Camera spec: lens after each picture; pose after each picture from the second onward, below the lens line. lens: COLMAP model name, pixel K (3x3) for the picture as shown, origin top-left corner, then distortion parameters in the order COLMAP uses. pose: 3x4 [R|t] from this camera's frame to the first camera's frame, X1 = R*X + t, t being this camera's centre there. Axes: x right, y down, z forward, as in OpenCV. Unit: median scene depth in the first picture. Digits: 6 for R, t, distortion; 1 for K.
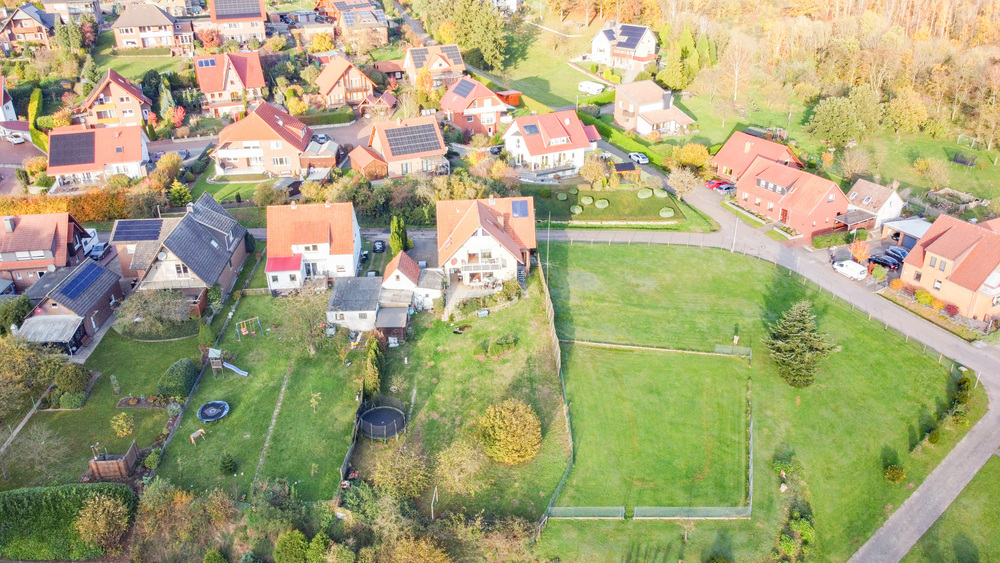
lens RADIAL K [[761.4, 0, 498.3], [0, 761.4, 279.9], [0, 0, 1]] dist [-0.000054, -0.007129]
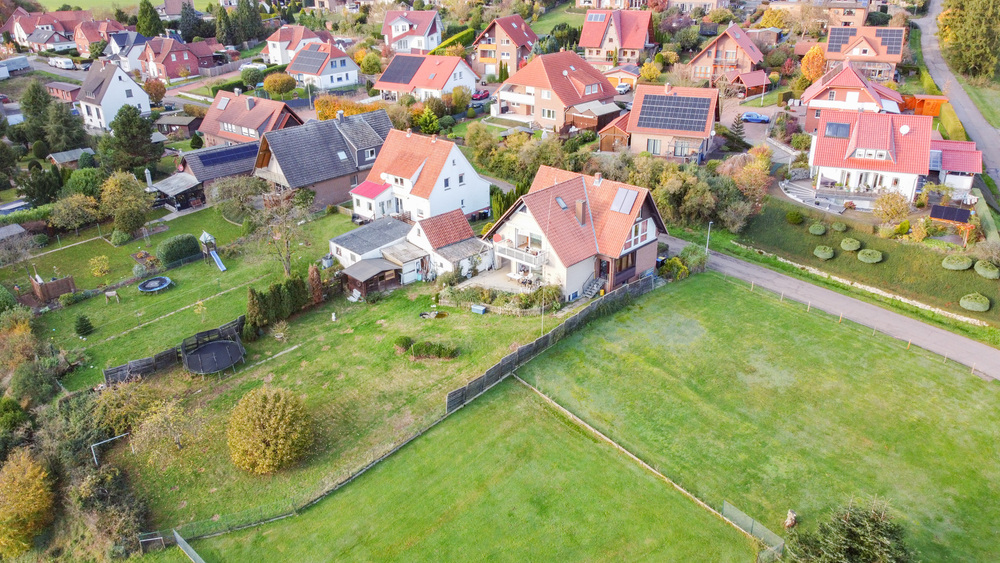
lens RADIAL K [[761.4, 0, 499.4], [0, 761.4, 283.9], [0, 0, 1]] dist [-0.000054, -0.007129]
pose [[0.671740, 0.310196, -0.672713, 0.362186], [-0.320706, 0.940369, 0.113374, -0.052177], [0.667767, 0.139586, 0.731166, 0.345612]]
